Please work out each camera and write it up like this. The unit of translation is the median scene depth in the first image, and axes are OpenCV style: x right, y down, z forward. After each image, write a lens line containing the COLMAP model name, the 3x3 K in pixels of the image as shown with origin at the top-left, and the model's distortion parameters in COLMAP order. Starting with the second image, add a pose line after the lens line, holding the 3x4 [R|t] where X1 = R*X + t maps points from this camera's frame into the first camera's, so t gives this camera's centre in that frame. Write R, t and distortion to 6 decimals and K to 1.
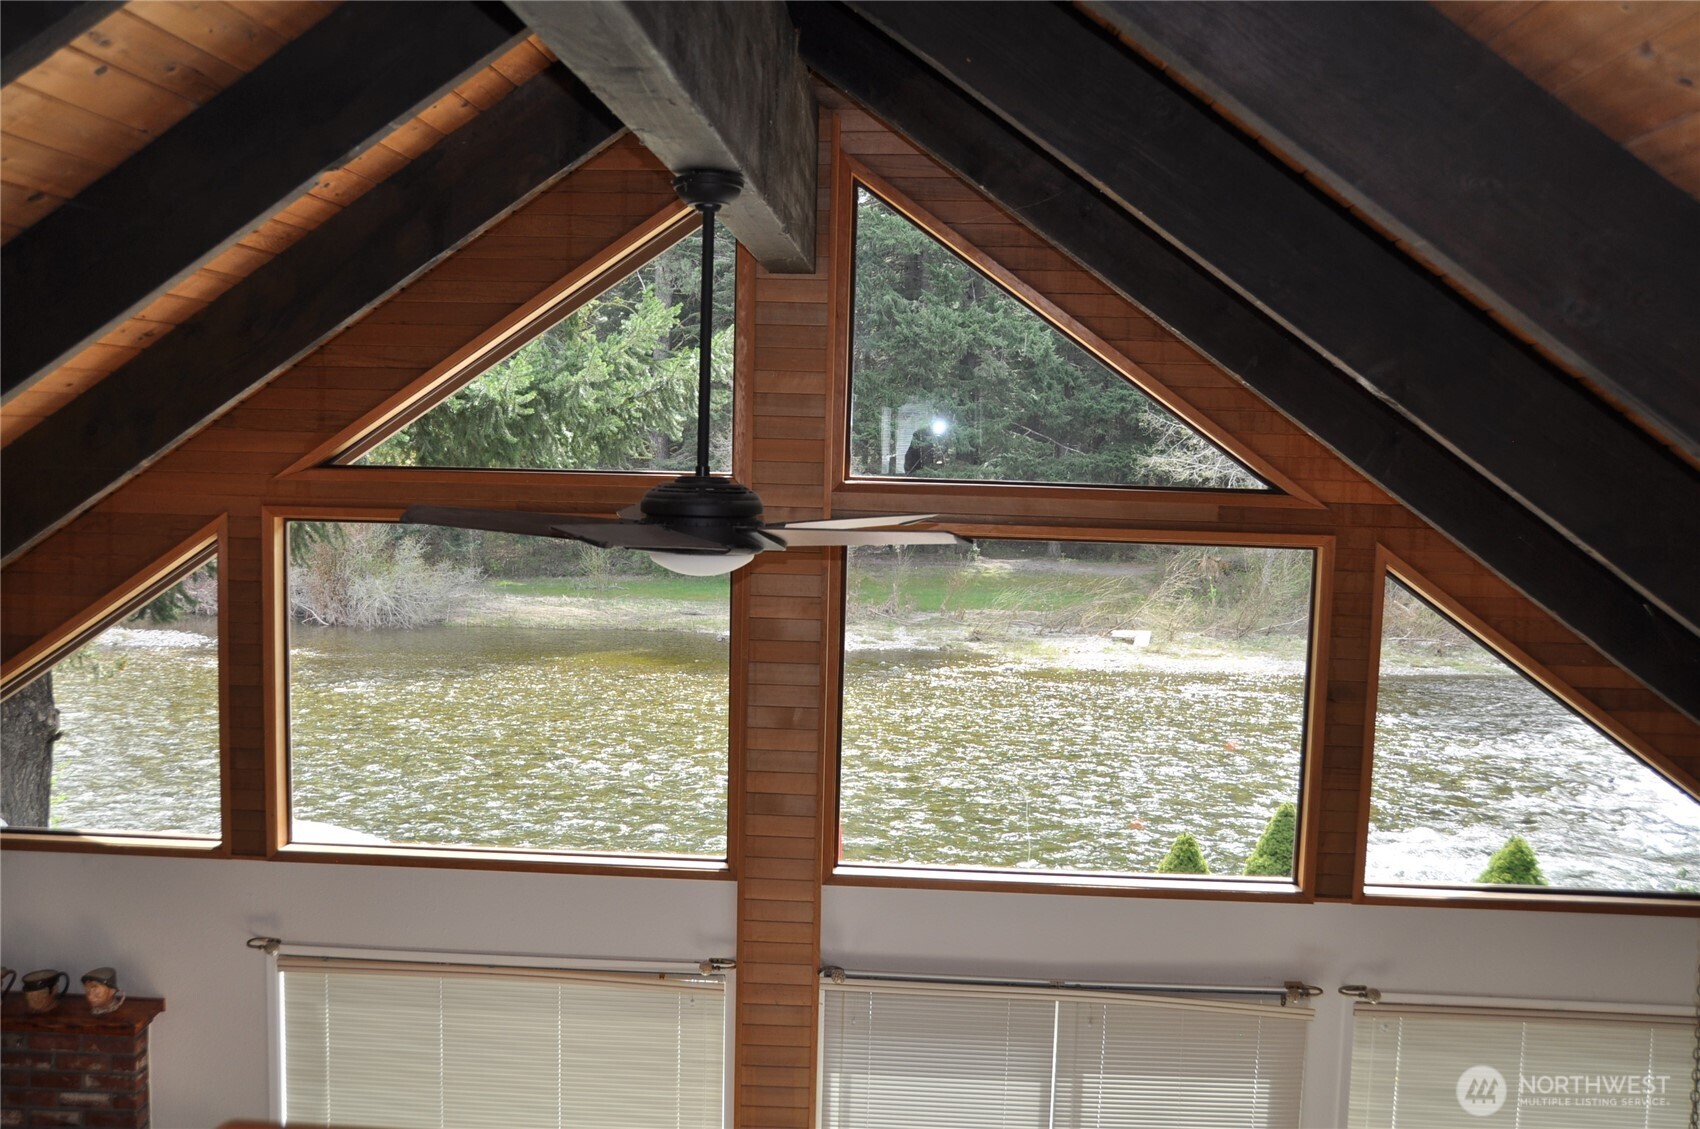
lens RADIAL K [[1539.6, 0, 850.0], [0, 1539.6, 564.5], [0, 0, 1]] dist [0.000241, -0.001681]
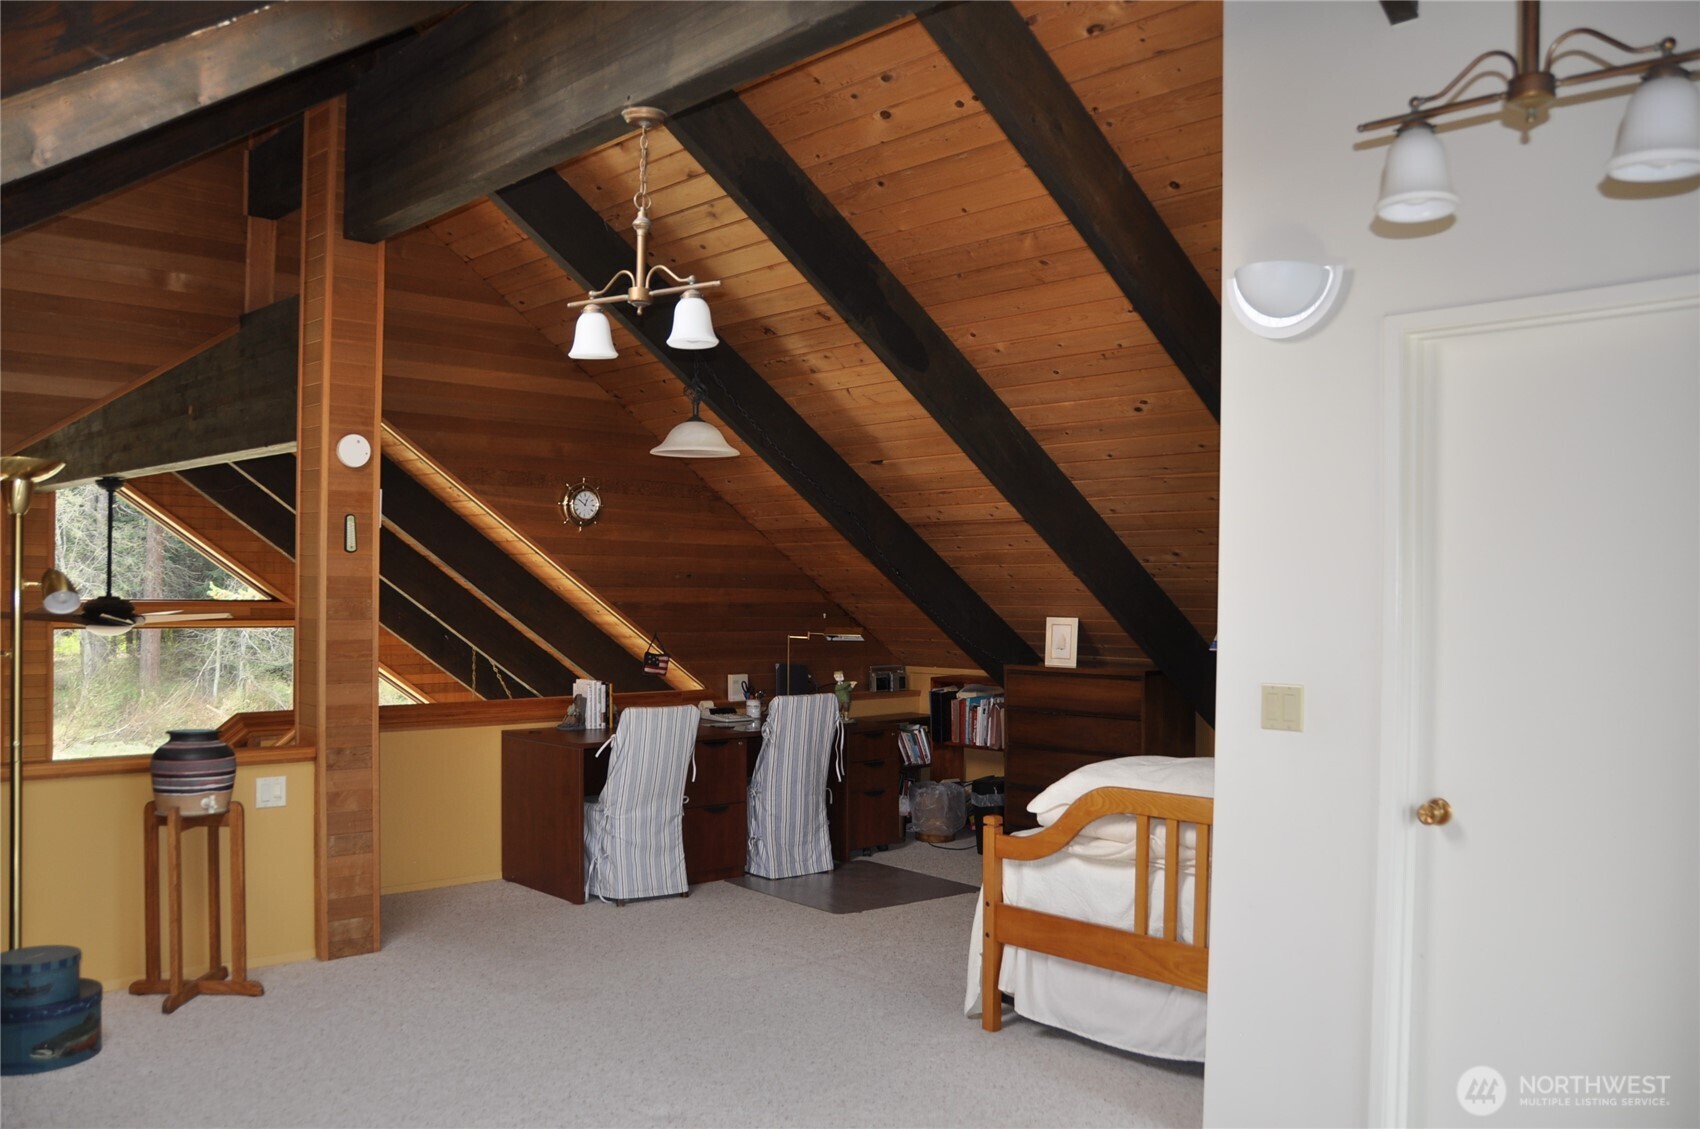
lens RADIAL K [[1371.3, 0, 850.7], [0, 1371.3, 572.9], [0, 0, 1]] dist [-0.011191, 0.000805]
pose [[0.698526, -0.012317, 0.715478, -0.534200], [0.066356, 0.996659, -0.047626, 0.058459], [-0.712501, 0.080745, 0.697010, -0.895422]]
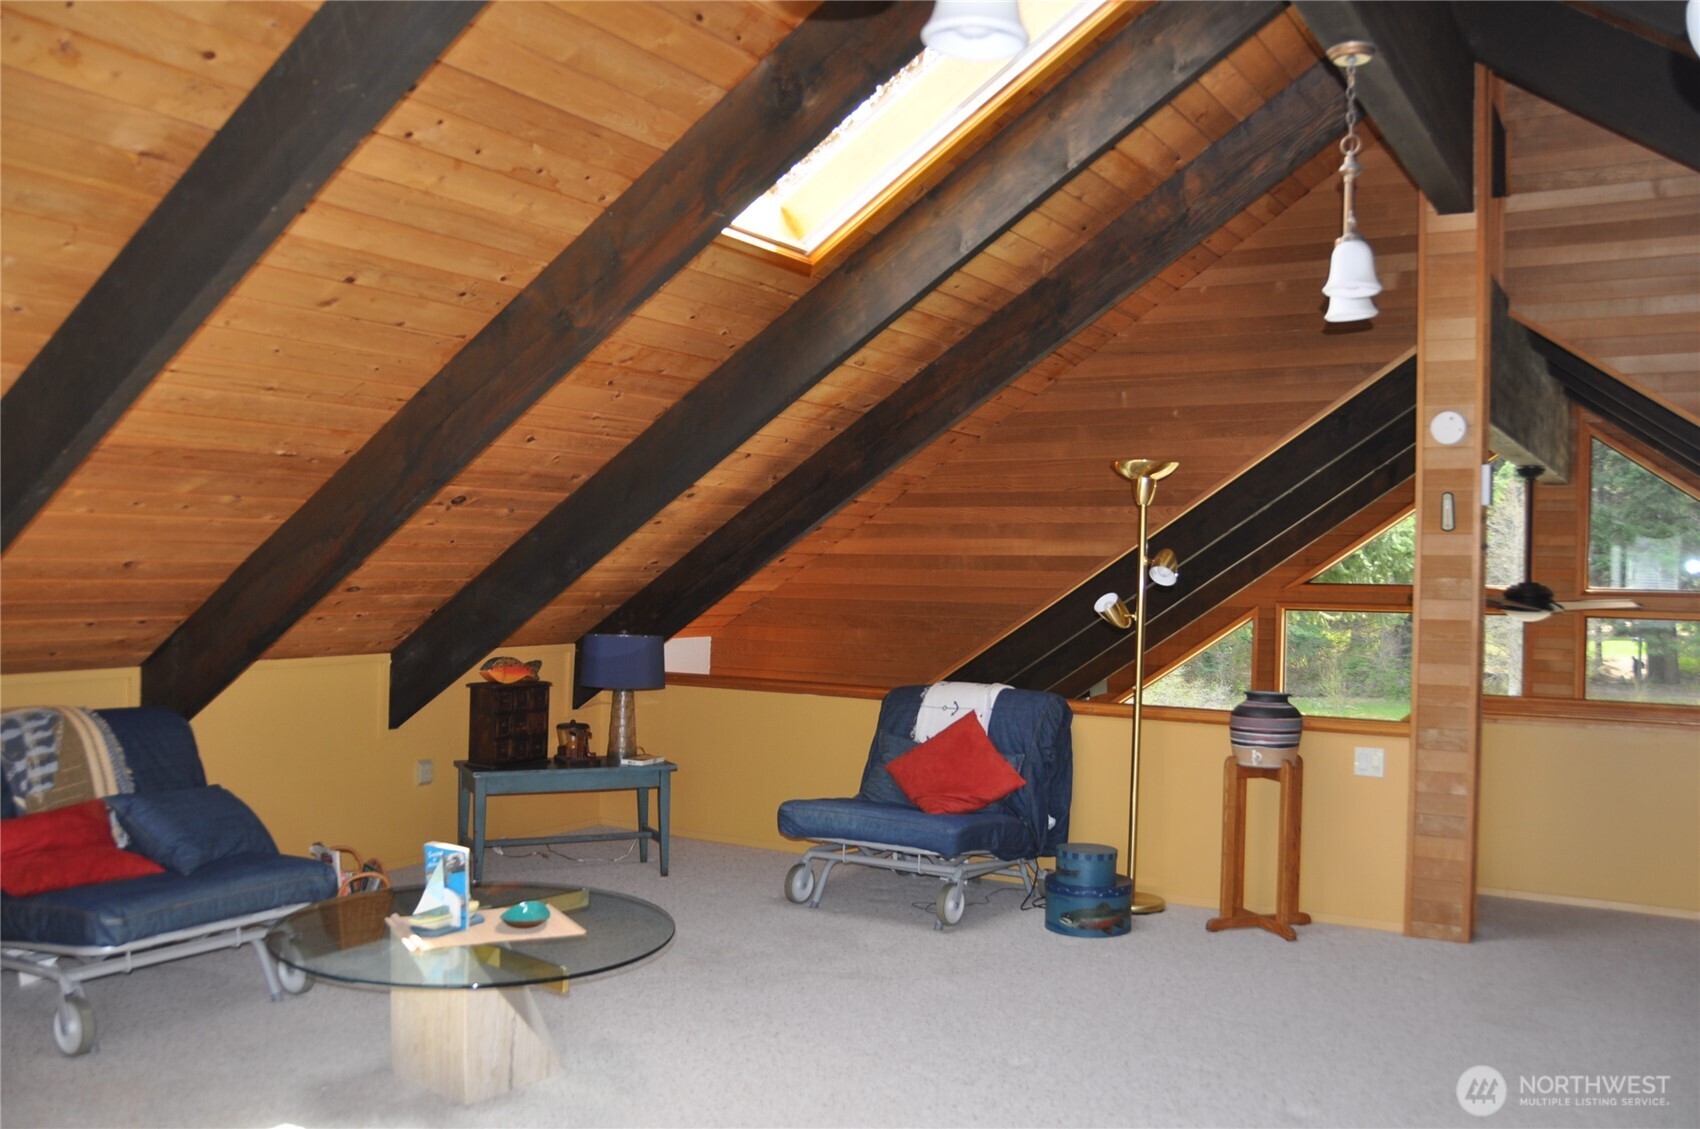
lens RADIAL K [[1508.3, 0, 850.0], [0, 1508.3, 564.5], [0, 0, 1]] dist [-0.045434, 0.000621]
pose [[0.897623, -0.007072, -0.440707, -0.007926], [-0.031772, 0.996232, -0.080700, 0.092922], [0.439618, 0.086440, 0.894016, -1.070248]]
